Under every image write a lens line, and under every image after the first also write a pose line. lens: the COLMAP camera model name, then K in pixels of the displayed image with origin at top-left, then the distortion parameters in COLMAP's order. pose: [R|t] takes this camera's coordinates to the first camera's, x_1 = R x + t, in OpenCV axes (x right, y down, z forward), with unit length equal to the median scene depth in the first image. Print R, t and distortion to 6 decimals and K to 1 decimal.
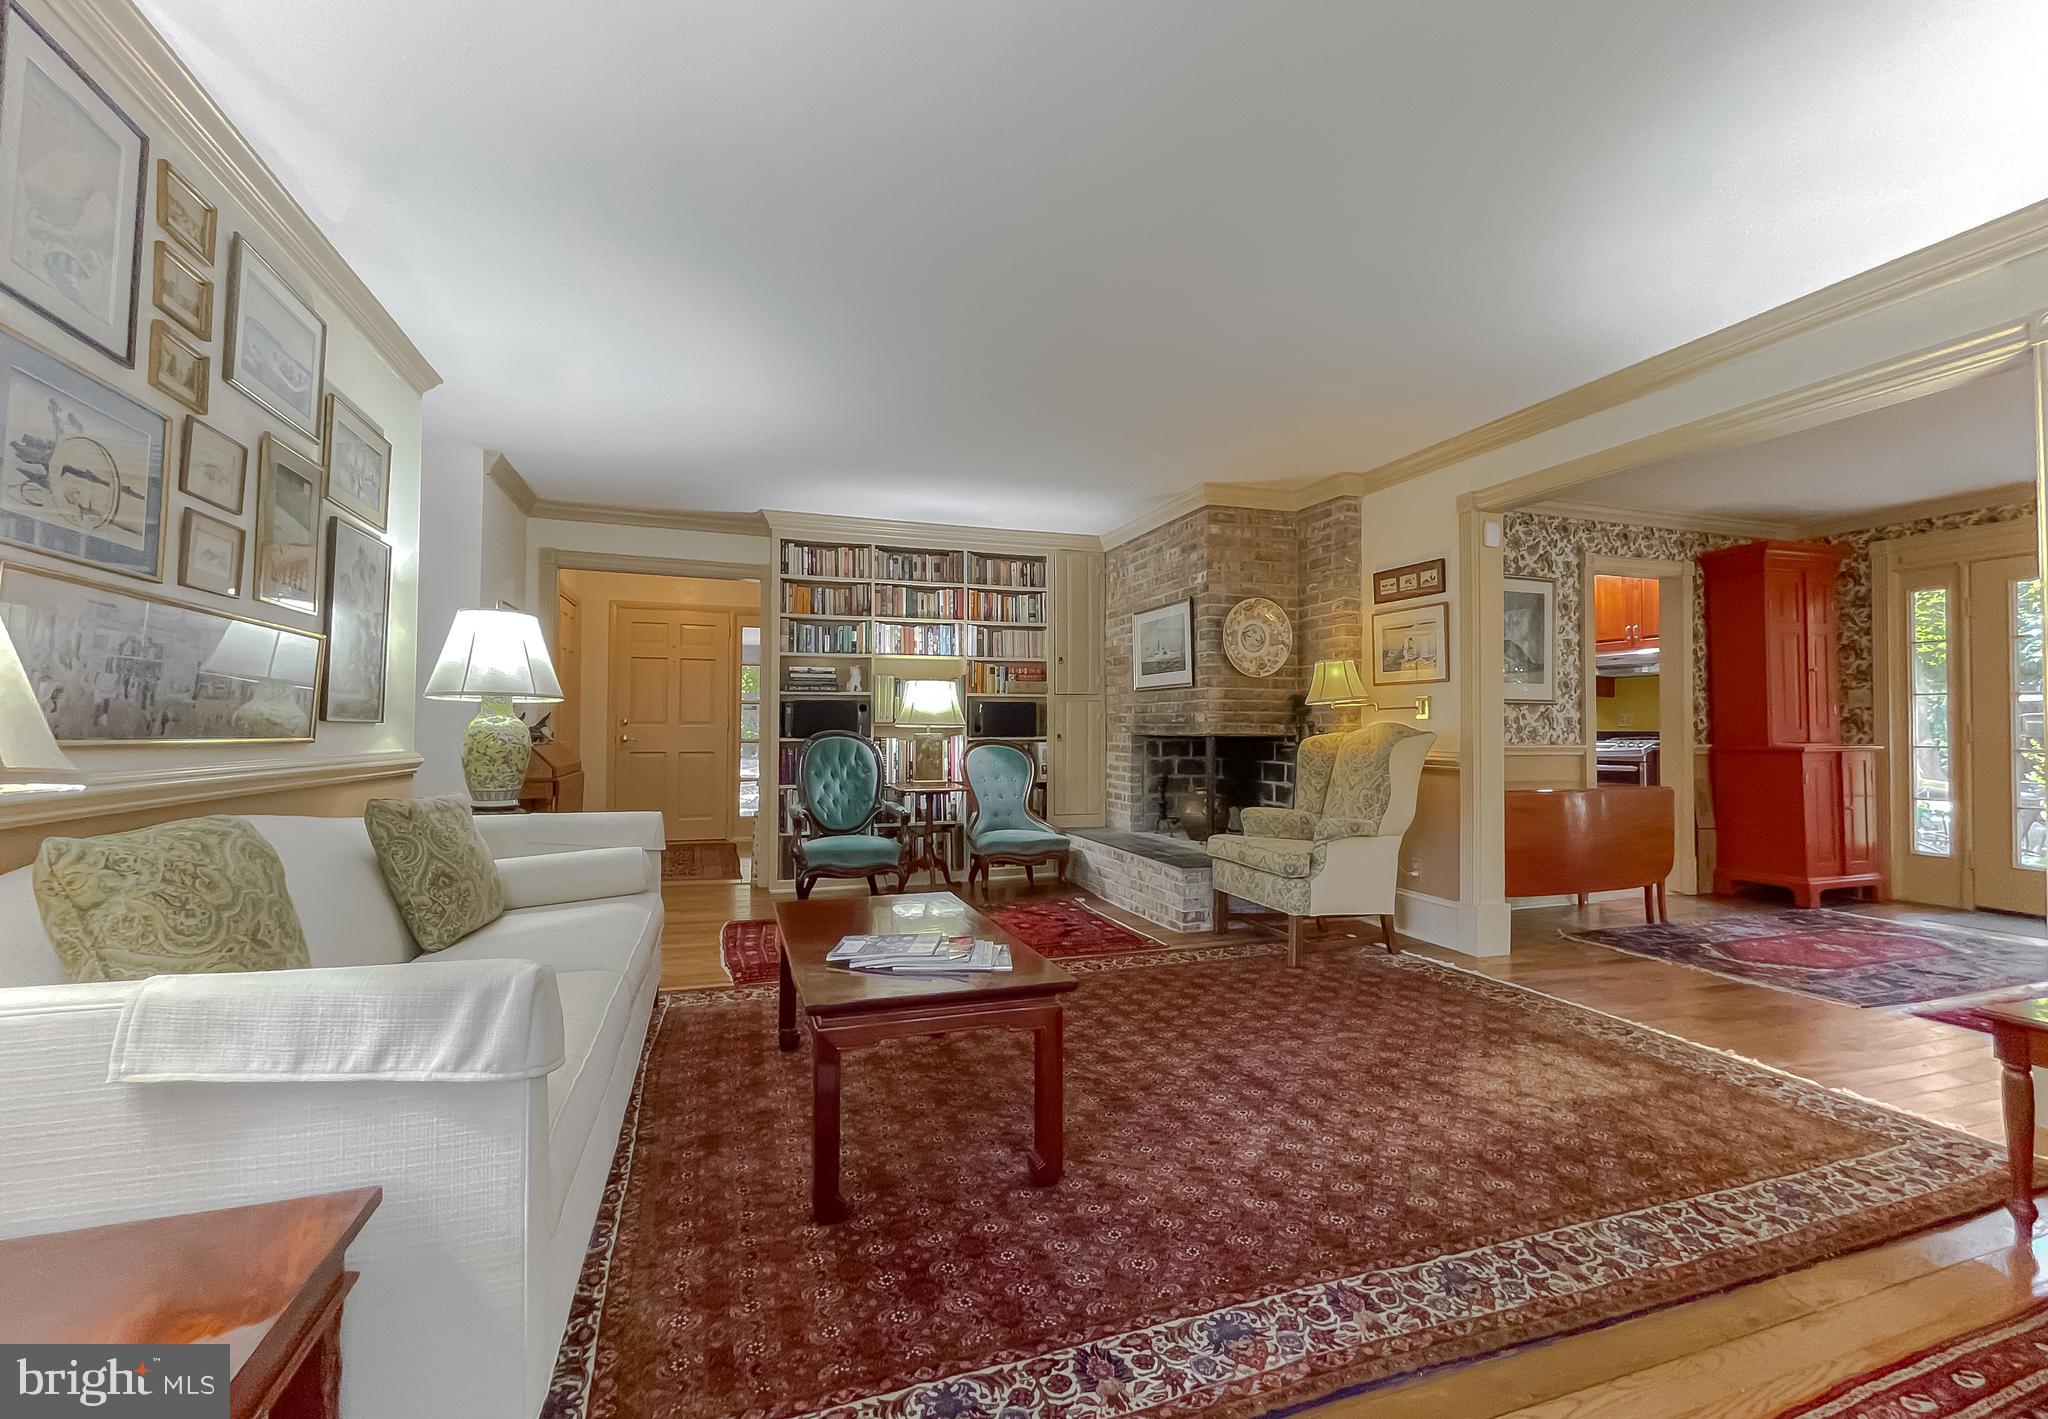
lens RADIAL K [[835.7, 0, 1005.4], [0, 835.7, 707.4], [0, 0, 1]] dist [-0.003053, 0.001134]
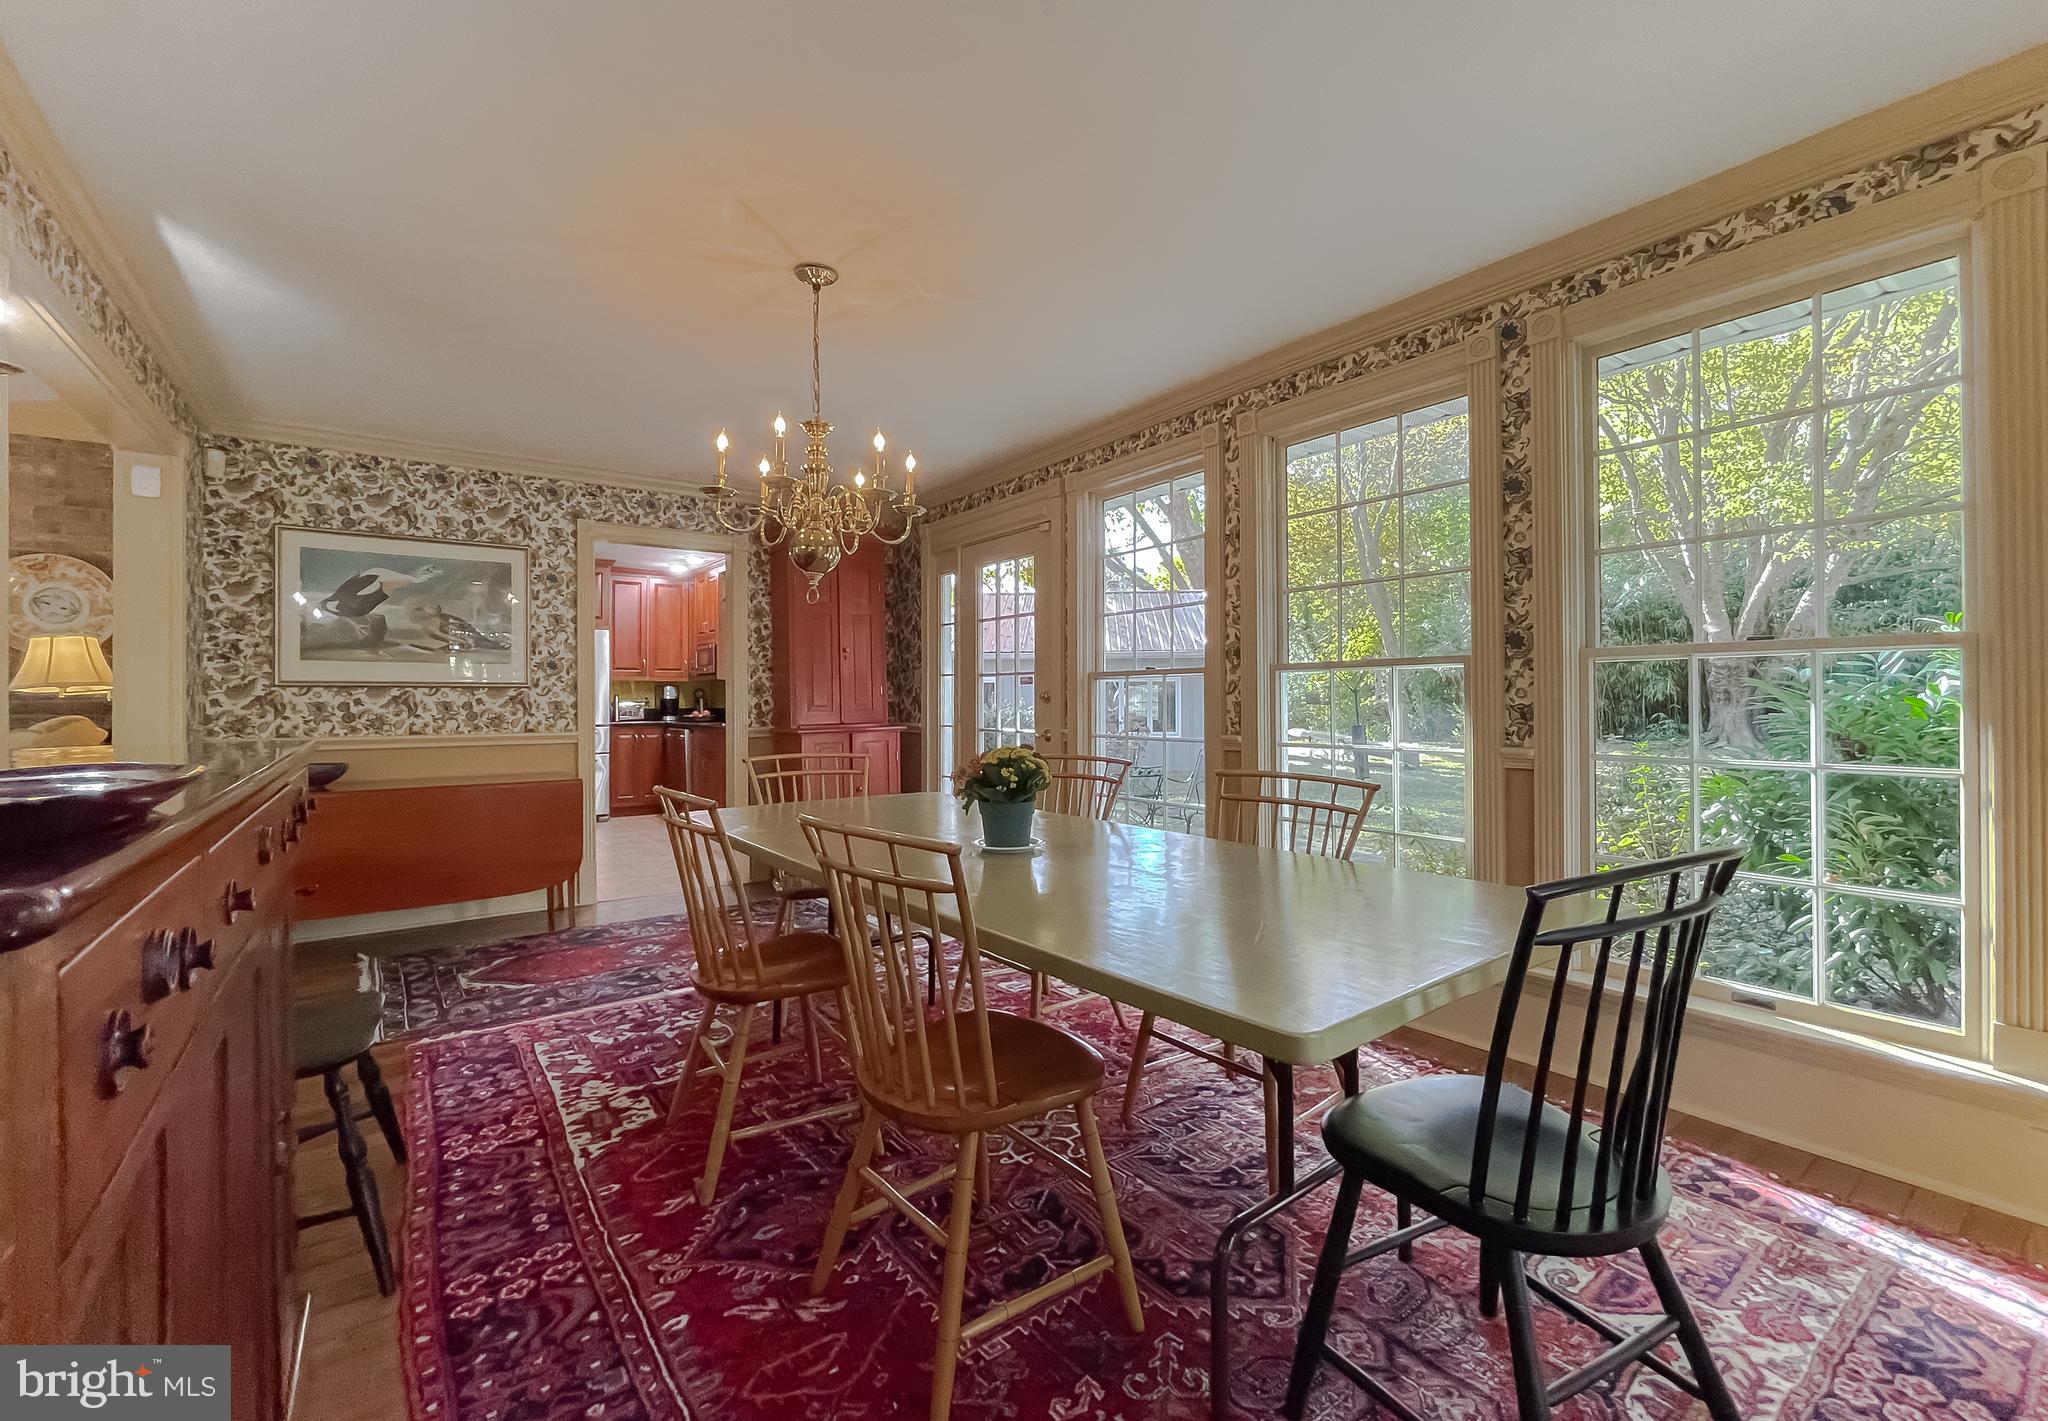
lens RADIAL K [[835.7, 0, 994.1], [0, 835.7, 699.9], [0, 0, 1]] dist [-0.003053, 0.001134]
pose [[0.956295, -0.010876, 0.292203, 0.841475], [0.004202, 0.999716, 0.023460, -0.008755], [-0.292375, -0.021207, 0.956069, -0.001729]]
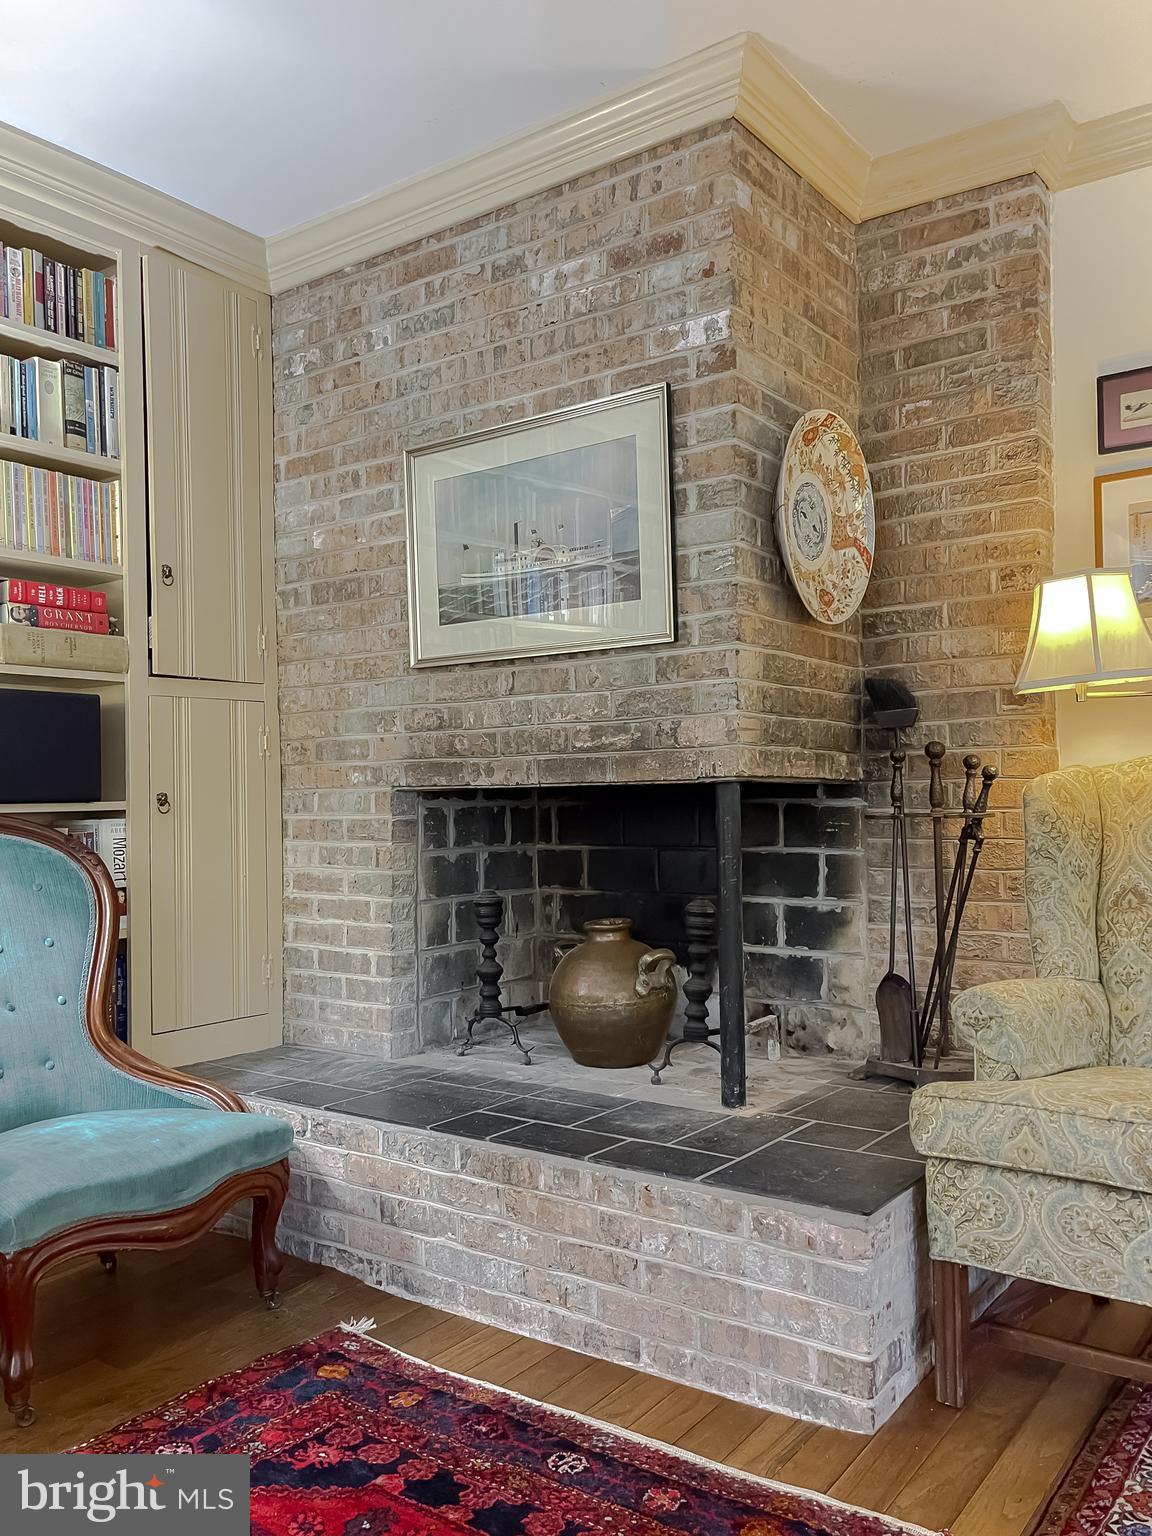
lens RADIAL K [[1202.7, 0, 569.6], [0, 1202.7, 784.7], [0, 0, 1]] dist [0.063225, -0.078009]
pose [[0.810127, -0.008814, 0.586189, -0.103071], [0.004524, 0.999951, 0.008783, 0.028296], [-0.586238, -0.004464, 0.810127, 0.577506]]
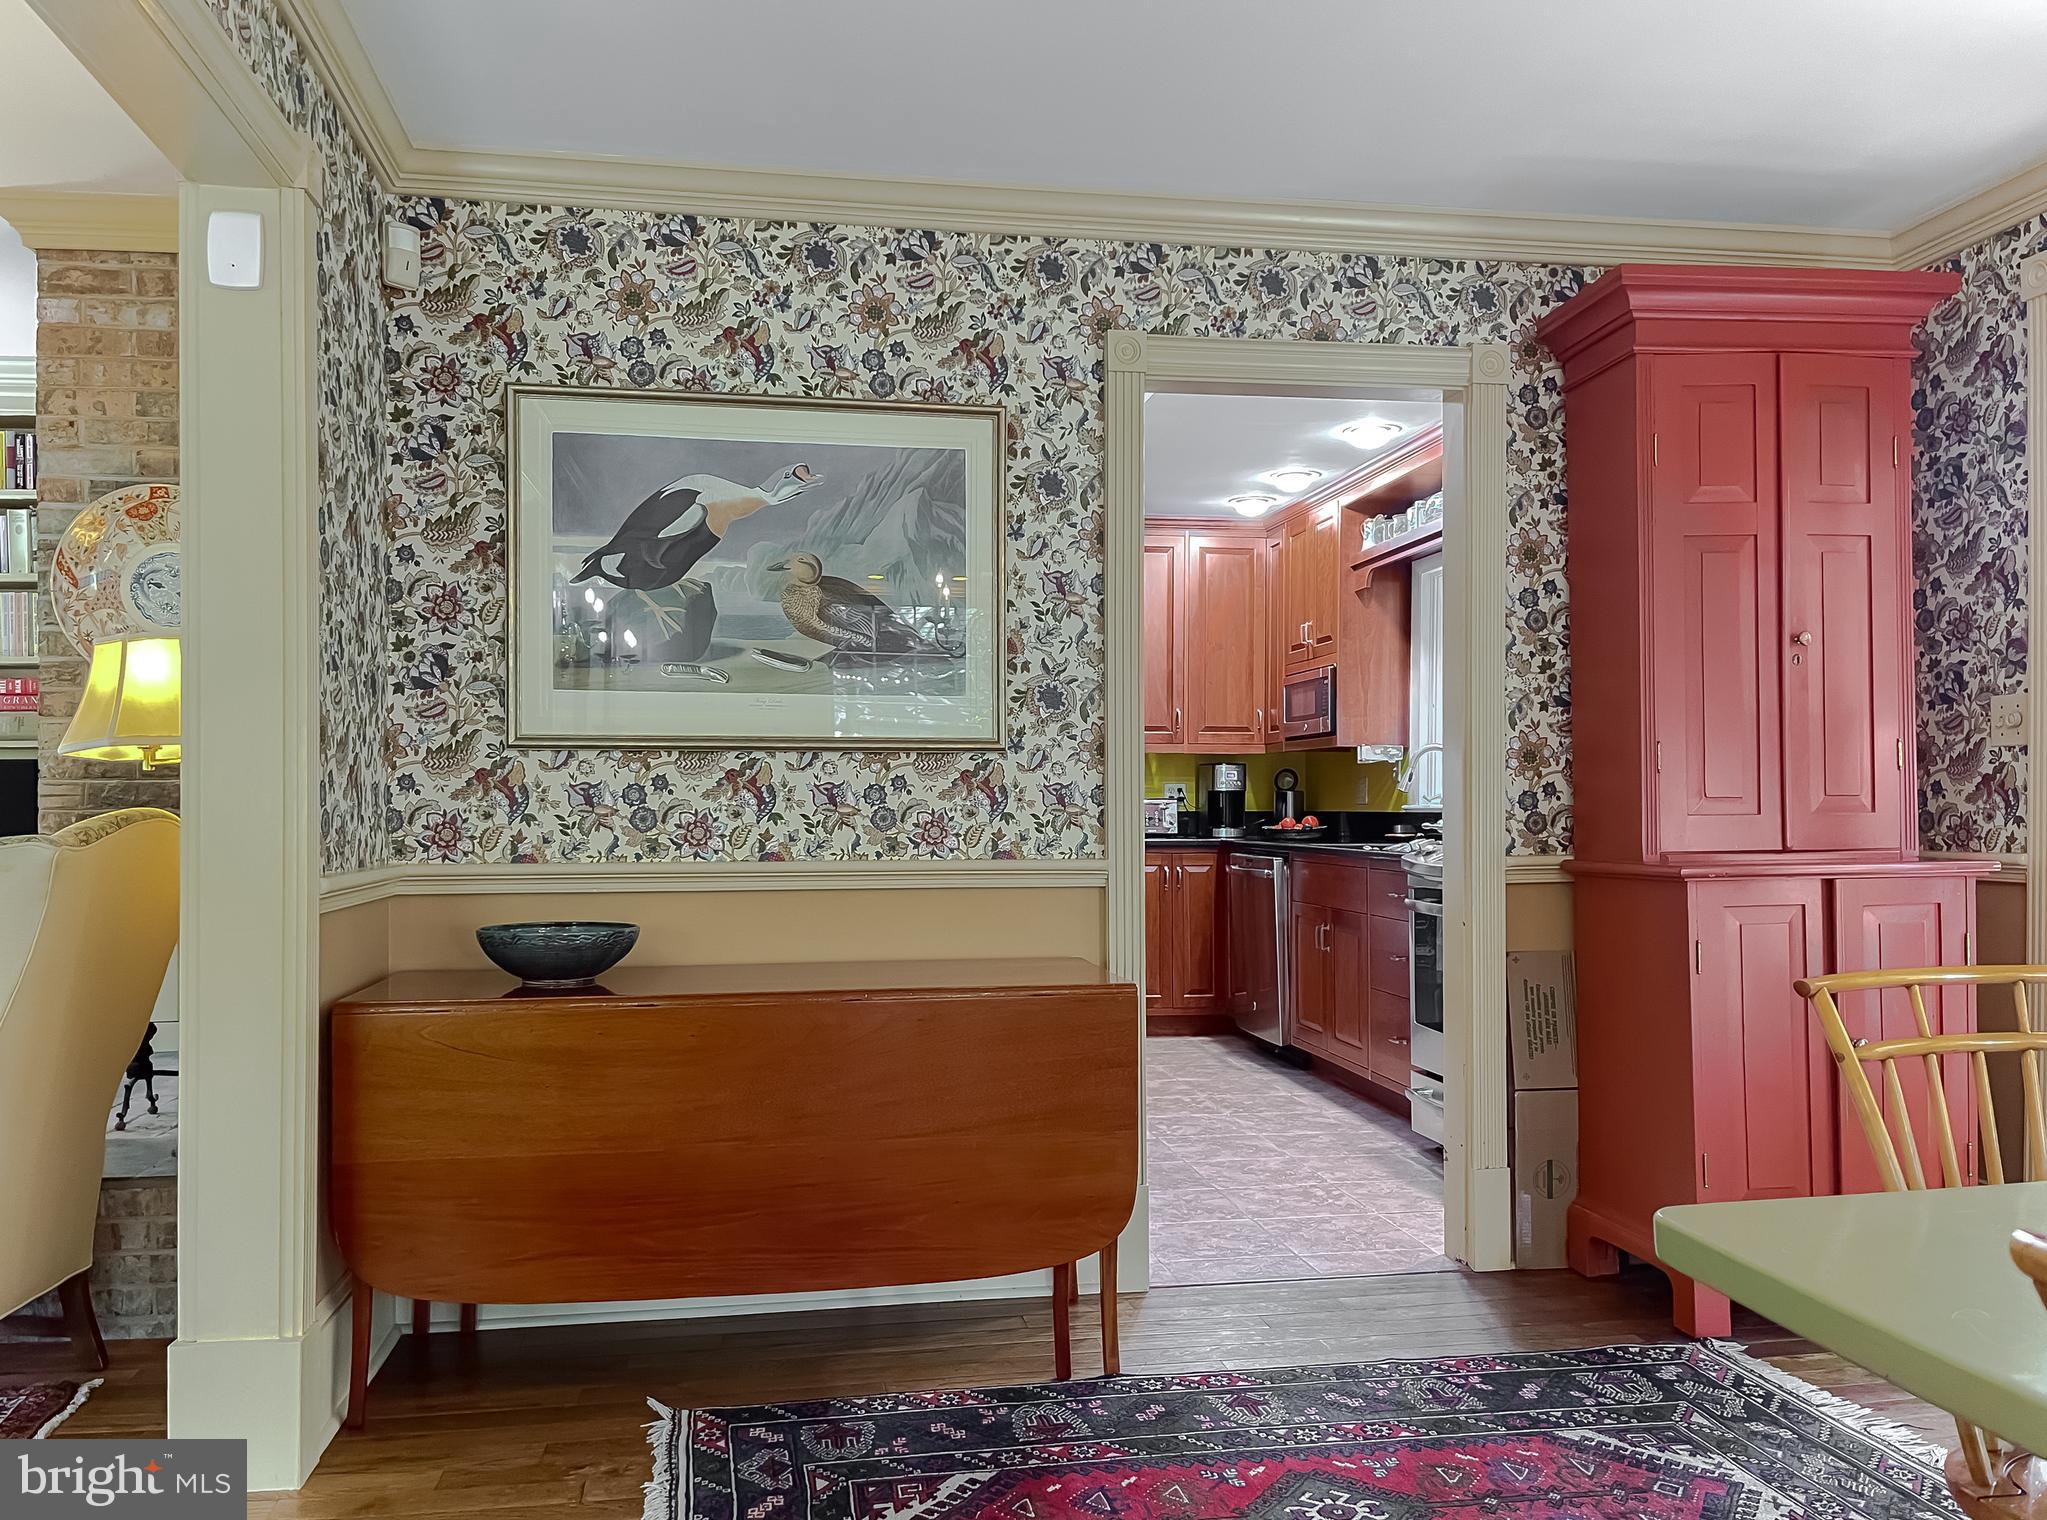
lens RADIAL K [[1602.8, 0, 1026.1], [0, 1602.8, 827.8], [0, 0, 1]] dist [0.063225, -0.078009]
pose [[0.988517, -0.005448, -0.151013, 0.748194], [0.010840, 0.999332, 0.034905, 0.005639], [0.150722, -0.036142, 0.987915, 0.287554]]
